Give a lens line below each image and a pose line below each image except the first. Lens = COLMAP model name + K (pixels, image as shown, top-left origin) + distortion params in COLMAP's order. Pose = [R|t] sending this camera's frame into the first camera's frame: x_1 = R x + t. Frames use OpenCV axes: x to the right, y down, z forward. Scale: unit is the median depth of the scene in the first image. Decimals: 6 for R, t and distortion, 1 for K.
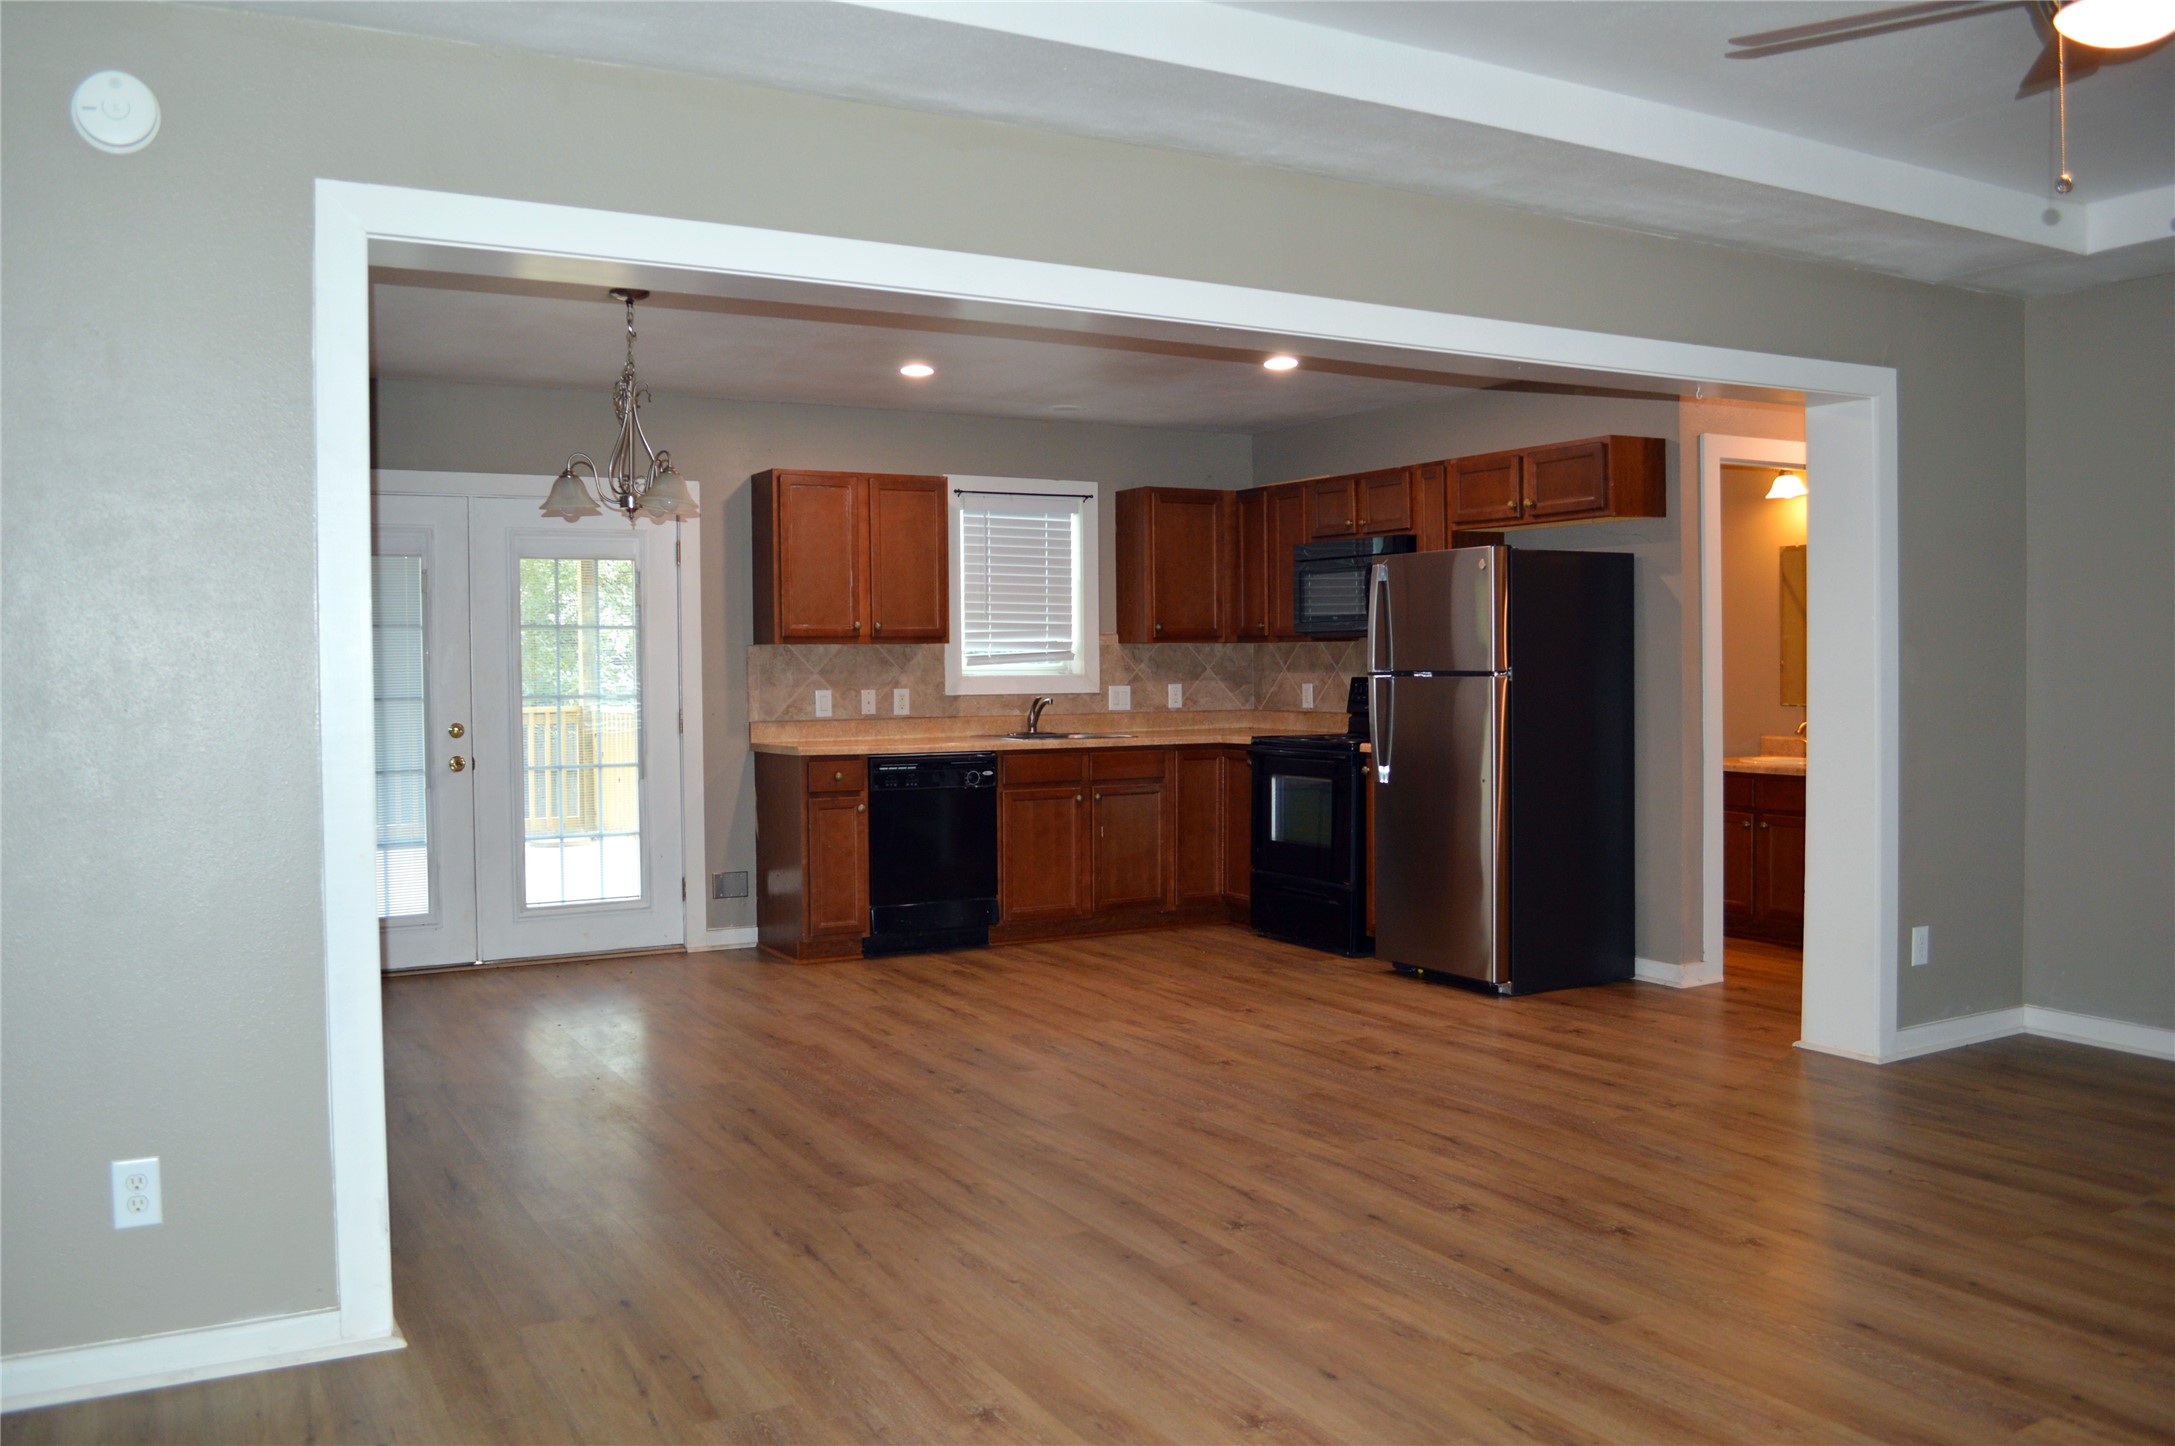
lens RADIAL K [[1749.4, 0, 1077.6], [0, 1749.4, 713.2], [0, 0, 1]] dist [-0.076661, 0.004546]
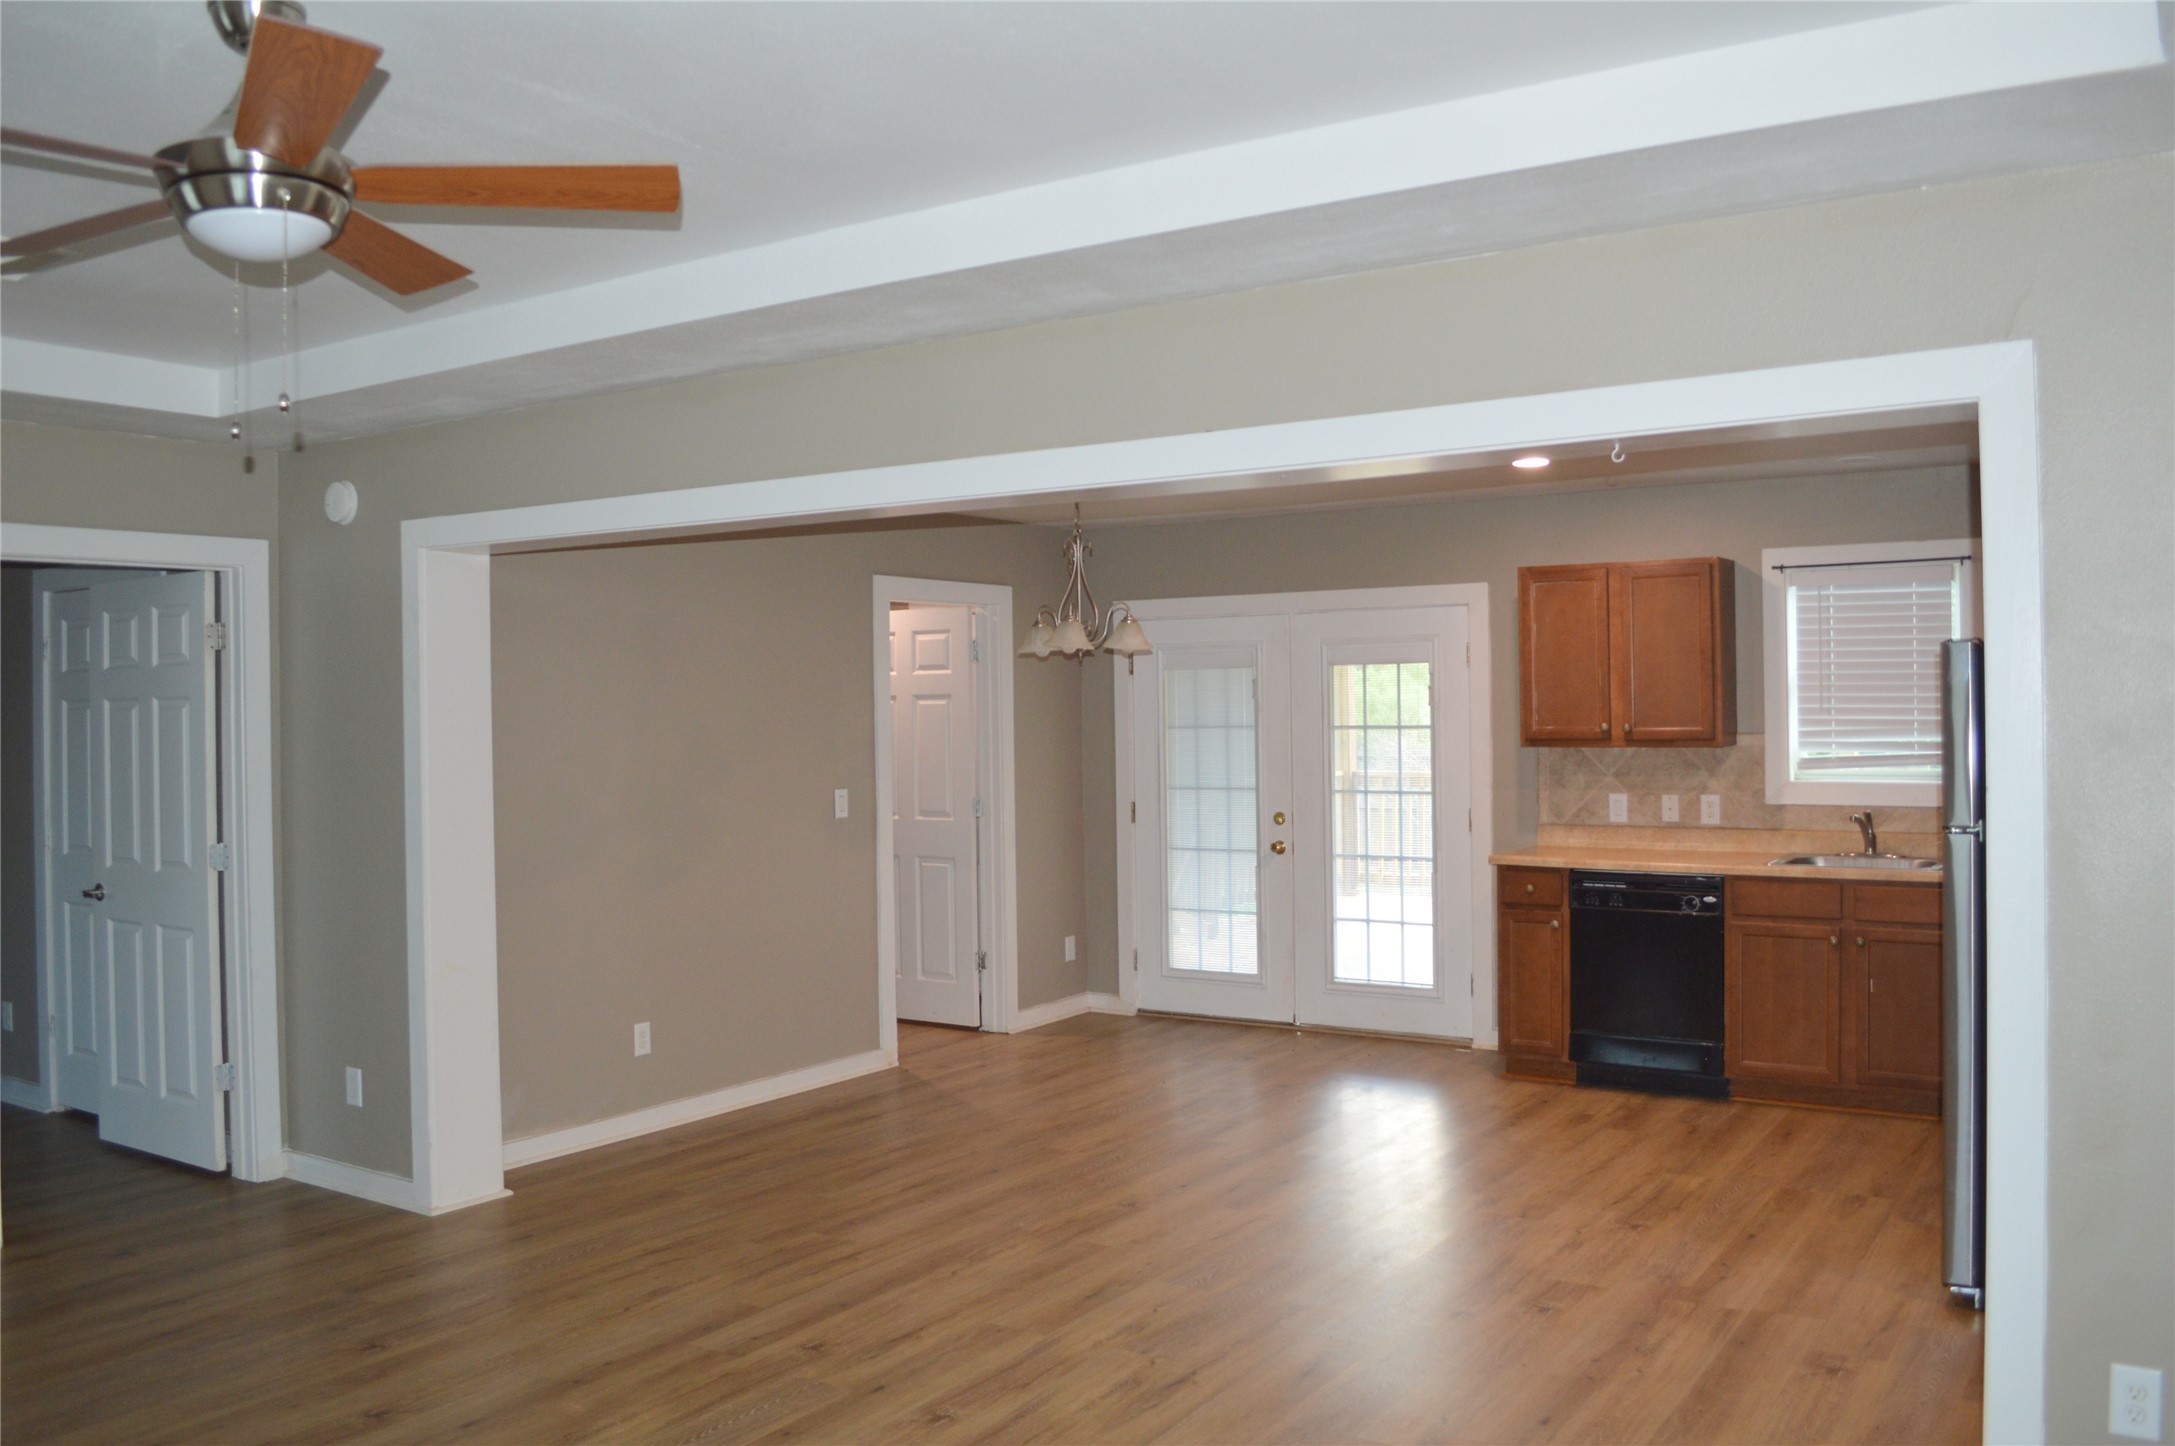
lens RADIAL K [[1749.4, 0, 1077.6], [0, 1749.4, 713.2], [0, 0, 1]] dist [-0.076661, 0.004546]
pose [[0.453629, 0.005256, -0.891175, 0.553127], [-0.016089, 0.999868, -0.002293, -0.049593], [0.891045, 0.015378, 0.453654, 0.320160]]
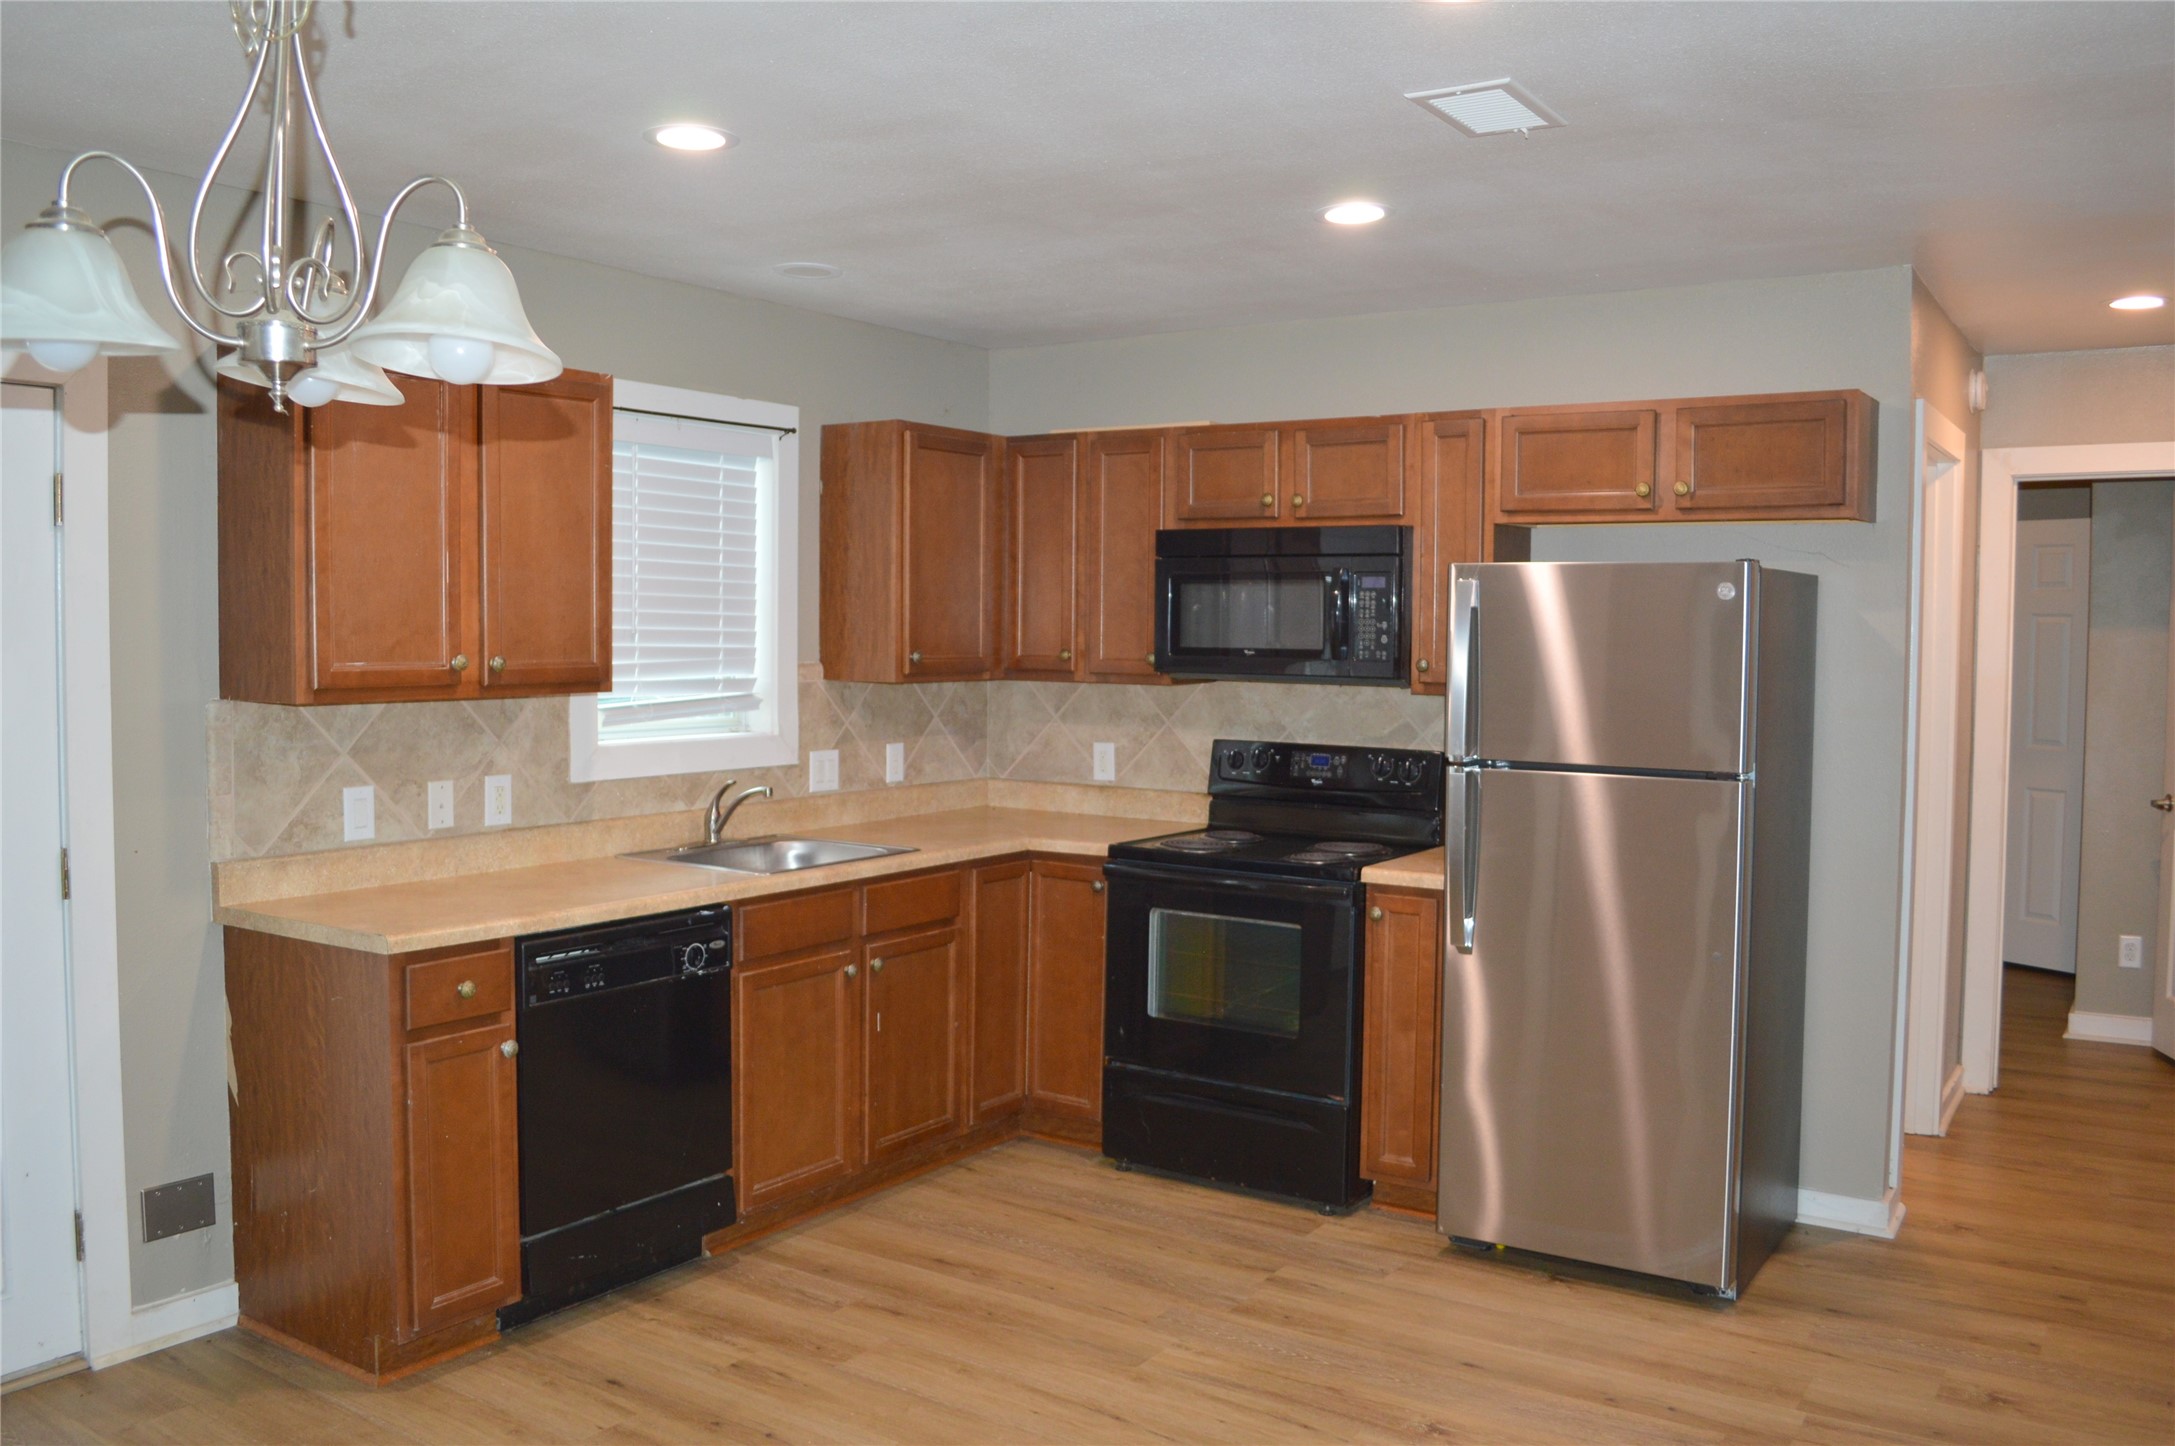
lens RADIAL K [[1749.4, 0, 1077.6], [0, 1749.4, 713.2], [0, 0, 1]] dist [-0.076661, 0.004546]
pose [[0.892875, -0.006324, 0.450260, -0.184416], [-0.003410, 0.999778, 0.020804, -0.045264], [-0.450292, -0.020111, 0.892655, 0.469608]]
